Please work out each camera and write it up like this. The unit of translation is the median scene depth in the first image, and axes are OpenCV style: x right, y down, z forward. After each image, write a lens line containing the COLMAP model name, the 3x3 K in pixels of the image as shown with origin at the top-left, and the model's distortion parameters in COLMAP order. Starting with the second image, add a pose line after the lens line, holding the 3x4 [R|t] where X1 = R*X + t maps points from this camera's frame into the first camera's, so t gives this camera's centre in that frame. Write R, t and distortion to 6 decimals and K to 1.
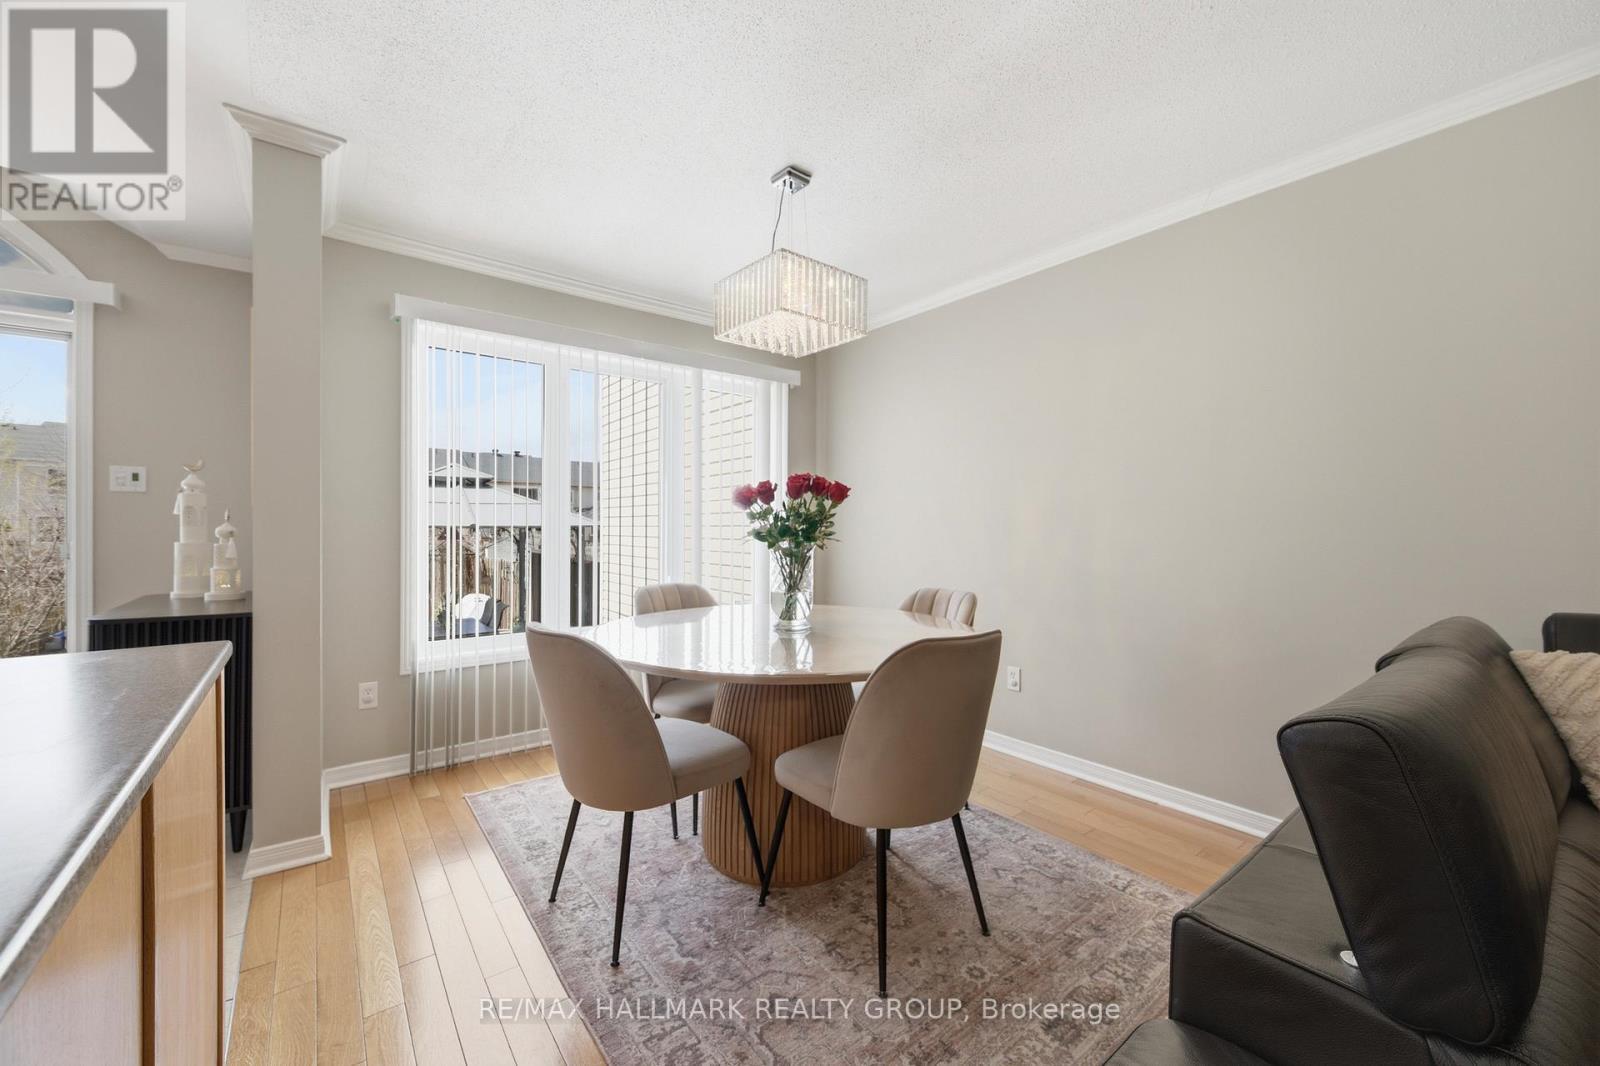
lens RADIAL K [[623.3, 0, 808.0], [0, 623.3, 529.6], [0, 0, 1]] dist [0.006699, 0.000153]
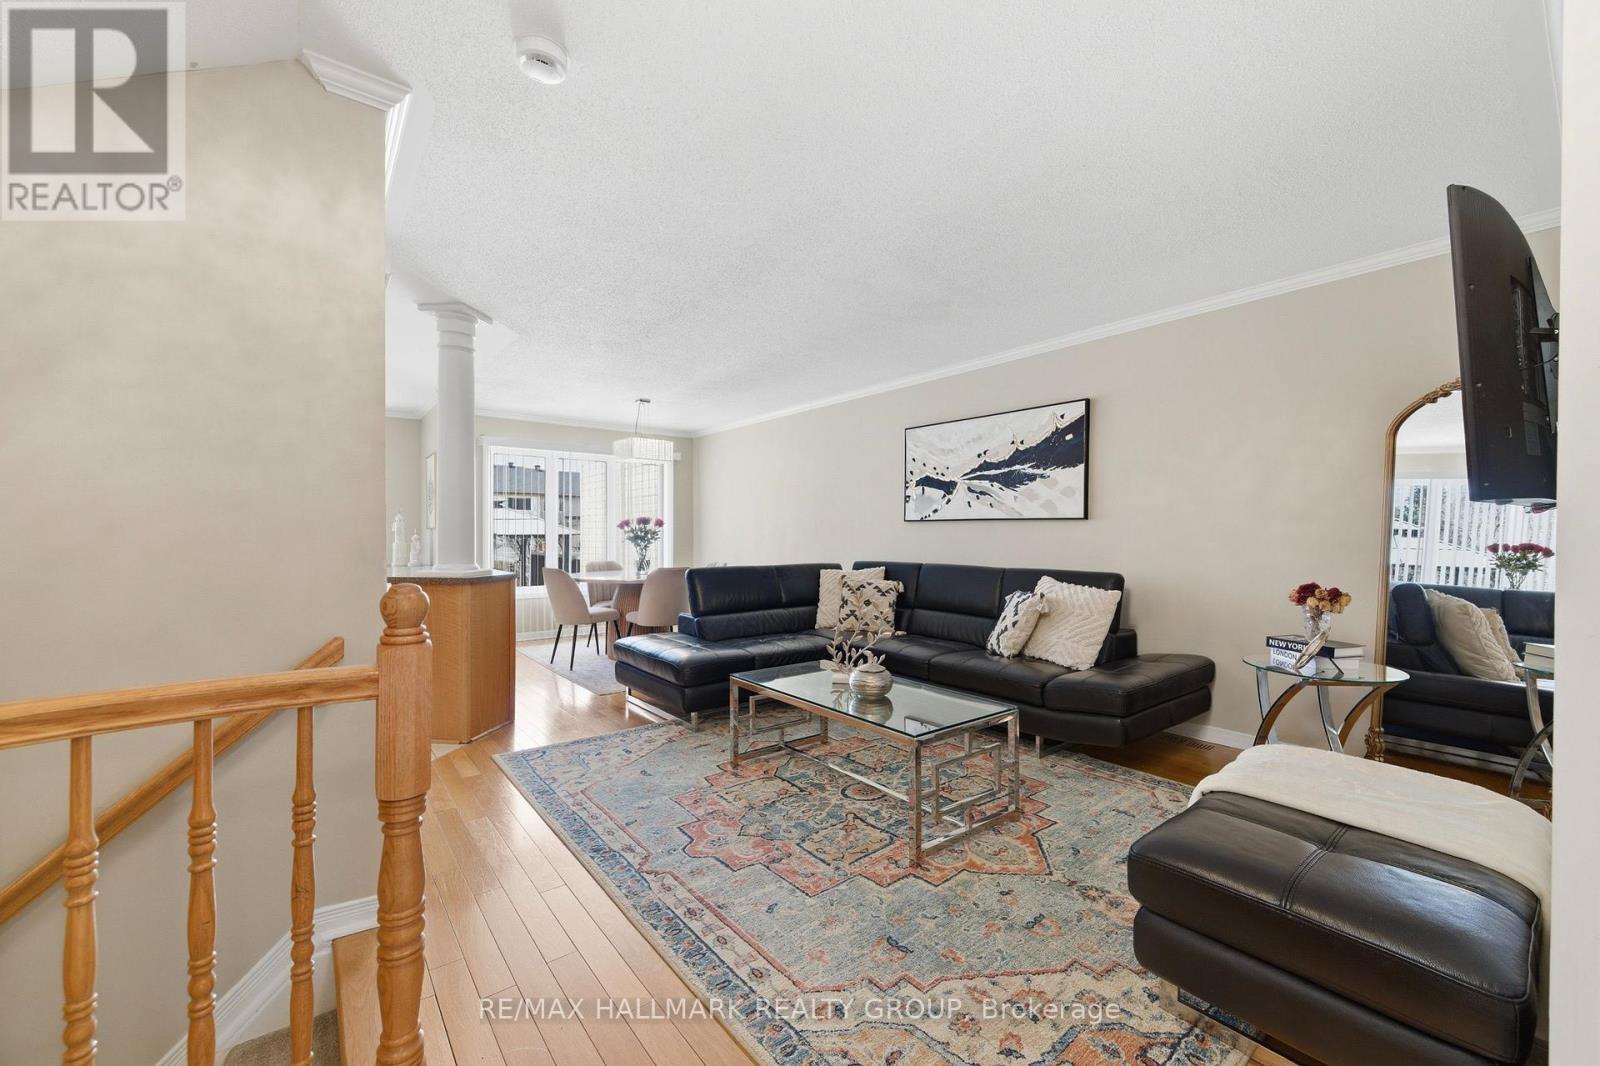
lens RADIAL K [[623.3, 0, 797.5], [0, 623.3, 541.0], [0, 0, 1]] dist [0.006699, 0.000153]
pose [[0.999988, -0.004557, -0.001601, 0.534473], [0.004573, 0.999938, 0.010108, -0.003395], [0.001555, -0.010116, 0.999948, -1.378278]]
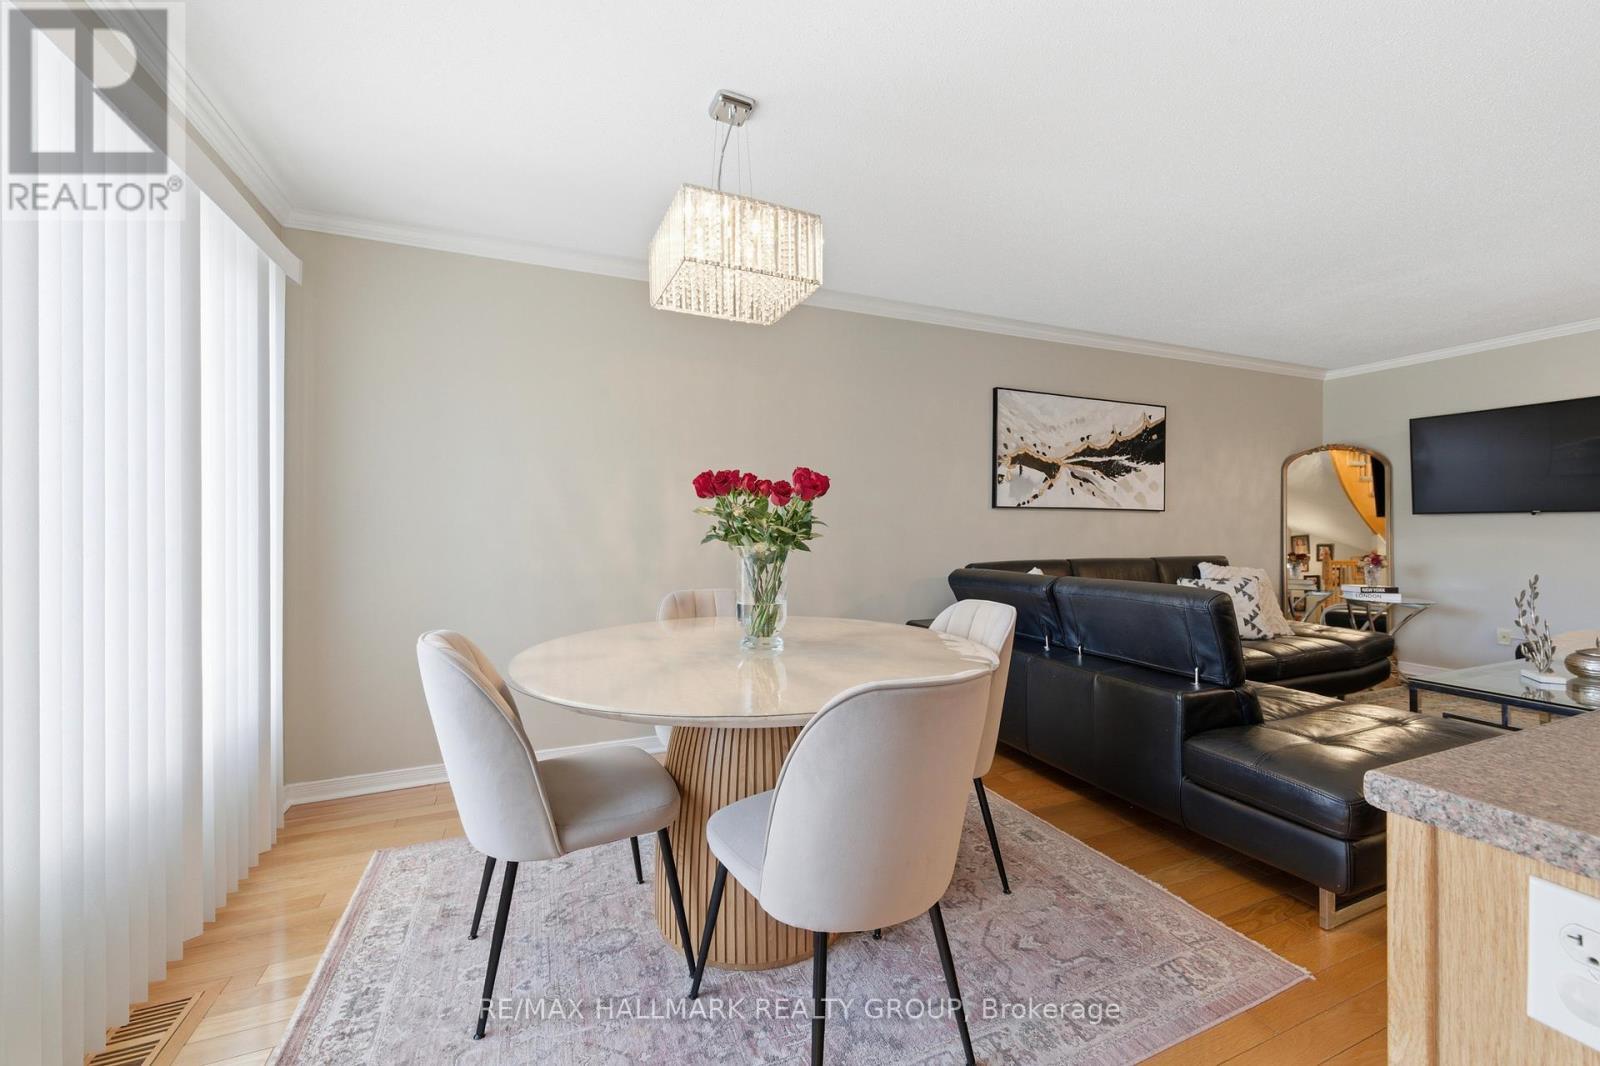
lens RADIAL K [[623.3, 0, 806.5], [0, 623.3, 527.1], [0, 0, 1]] dist [0.006699, 0.000153]
pose [[0.269437, -0.007422, 0.962989, -0.686280], [0.002991, 0.999972, 0.006871, -0.008399], [-0.963013, 0.001029, 0.269452, 0.590579]]
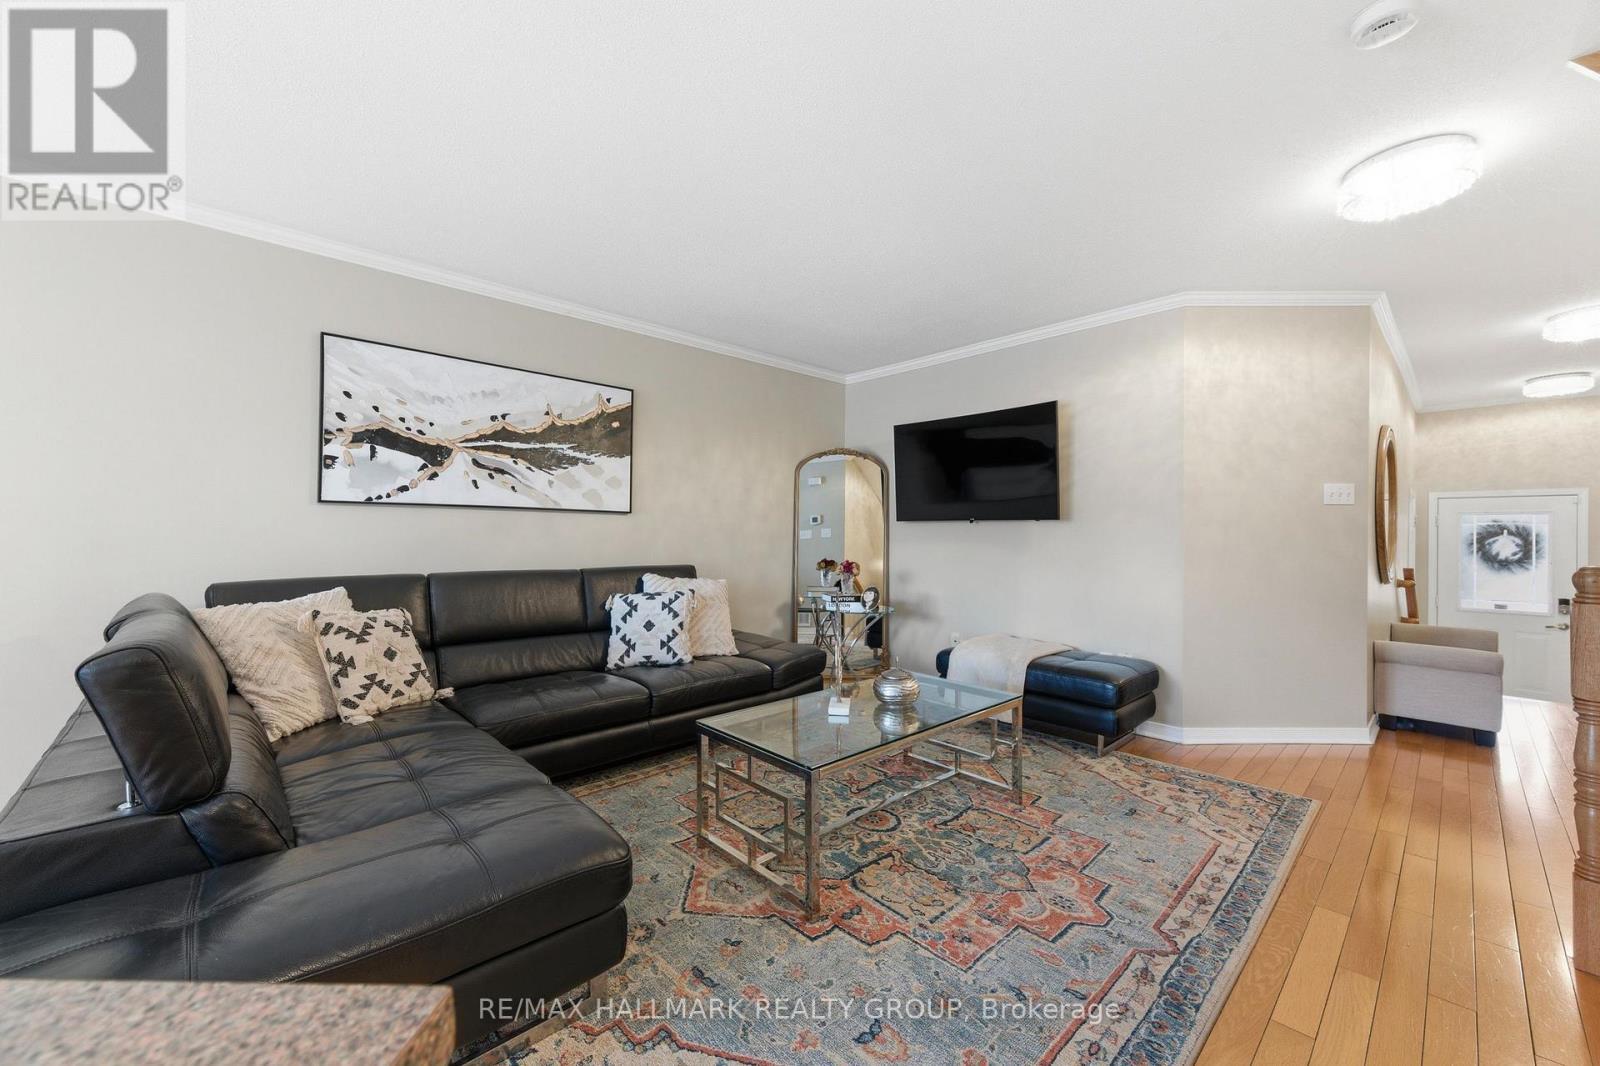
lens RADIAL K [[623.3, 0, 804.3], [0, 623.3, 537.4], [0, 0, 1]] dist [0.006699, 0.000153]
pose [[-0.083171, -0.015548, 0.996414, -0.255874], [-0.007873, 0.999857, 0.014944, -0.005805], [-0.996504, -0.006602, -0.083281, -0.170259]]
